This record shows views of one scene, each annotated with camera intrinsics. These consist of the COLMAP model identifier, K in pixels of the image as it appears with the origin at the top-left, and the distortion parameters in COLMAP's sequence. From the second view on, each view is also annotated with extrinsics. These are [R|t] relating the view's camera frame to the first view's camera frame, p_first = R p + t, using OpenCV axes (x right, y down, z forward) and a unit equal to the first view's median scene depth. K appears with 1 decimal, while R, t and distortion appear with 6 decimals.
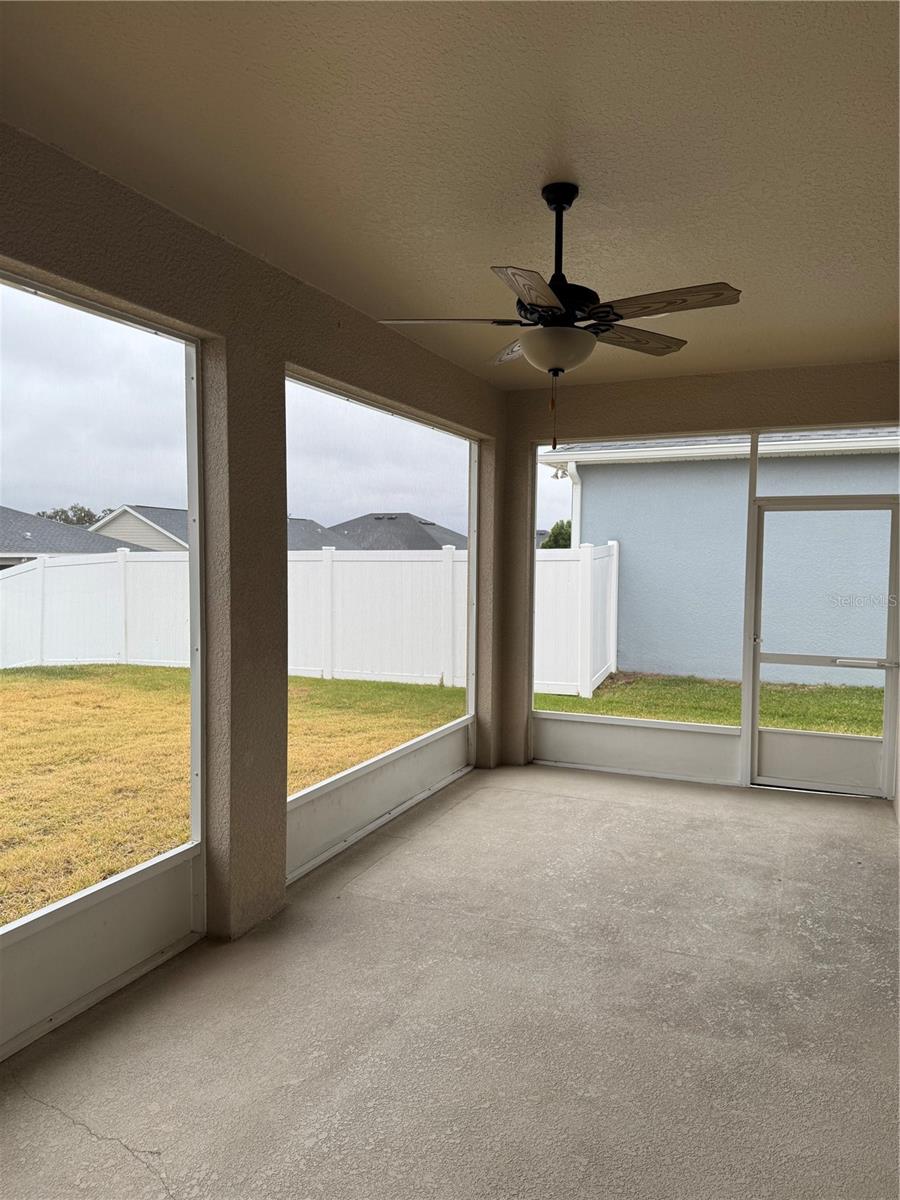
lens RADIAL K [[835.0, 0, 451.2], [0, 835.0, 595.3], [0, 0, 1]] dist [0.057715, -0.070014]
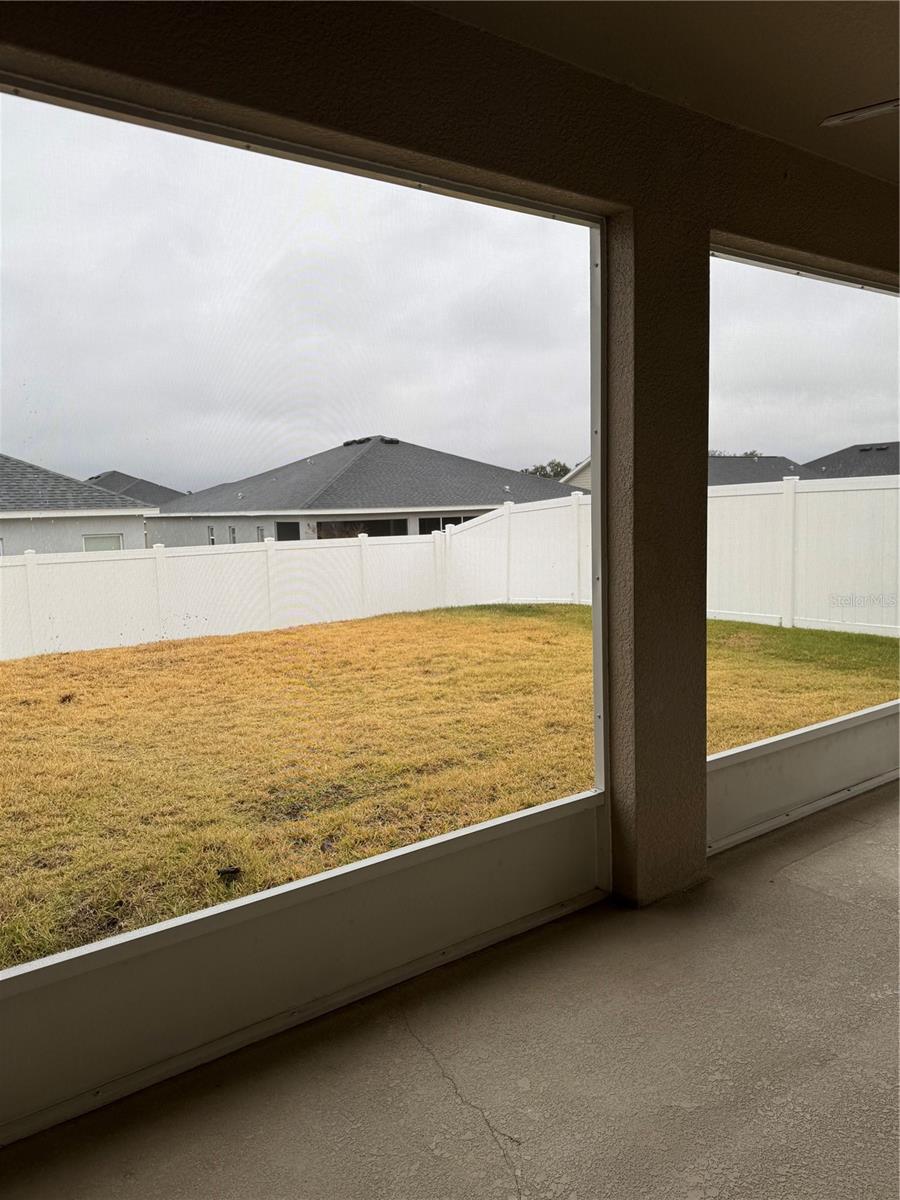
lens RADIAL K [[835.0, 0, 447.9], [0, 835.0, 596.3], [0, 0, 1]] dist [0.057715, -0.070014]
pose [[0.855900, 0.025344, -0.516519, 0.016768], [0.007912, 0.998040, 0.062081, 0.024596], [0.517080, -0.057221, 0.854022, 0.145983]]
